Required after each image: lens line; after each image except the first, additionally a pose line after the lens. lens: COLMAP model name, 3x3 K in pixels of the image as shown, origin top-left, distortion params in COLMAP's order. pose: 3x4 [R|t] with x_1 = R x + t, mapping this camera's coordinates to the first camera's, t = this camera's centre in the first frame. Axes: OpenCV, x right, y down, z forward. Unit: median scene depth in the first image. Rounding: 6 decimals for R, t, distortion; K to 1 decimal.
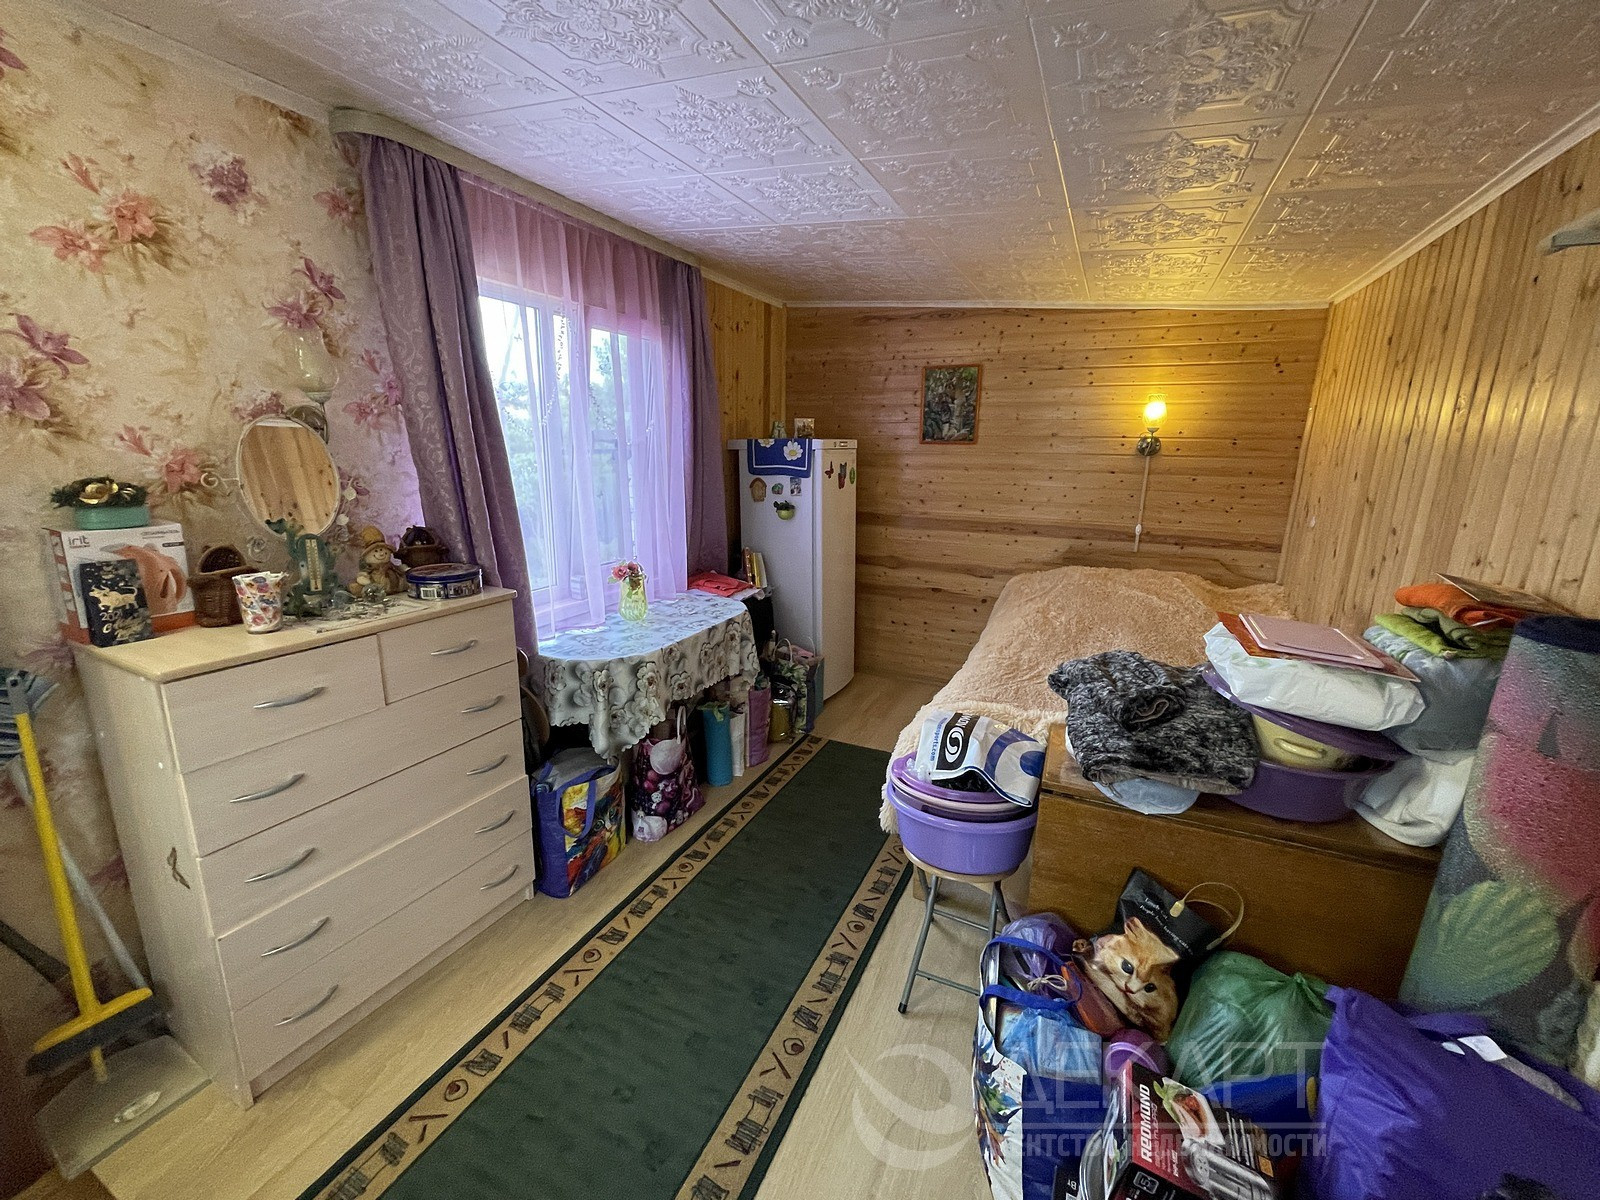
lens RADIAL K [[644.3, 0, 796.5], [0, 644.3, 593.1], [0, 0, 1]] dist [-0.003083, -0.000069]
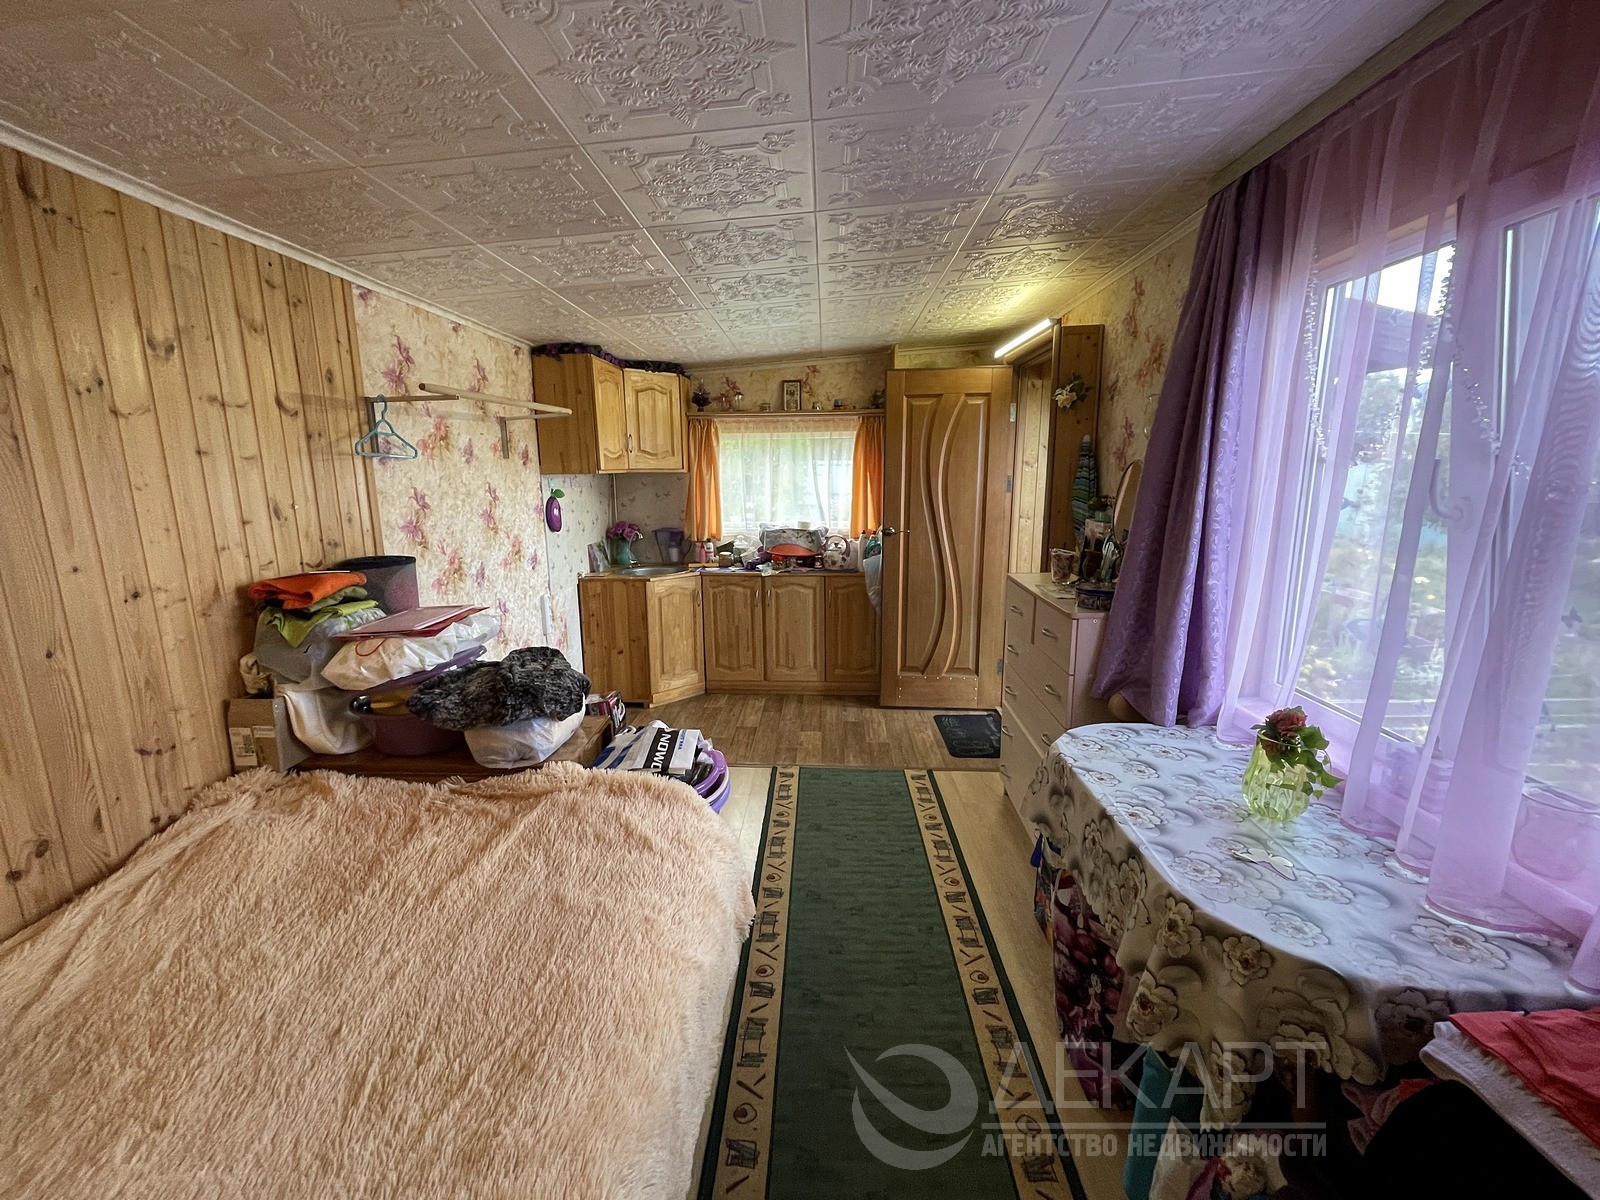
lens RADIAL K [[644.3, 0, 796.5], [0, 644.3, 593.1], [0, 0, 1]] dist [-0.003083, -0.000069]
pose [[-0.917473, 0.060750, -0.393132, 0.395500], [-0.101513, 0.919796, 0.379040, -0.376769], [0.384628, 0.387667, -0.837721, 1.612035]]
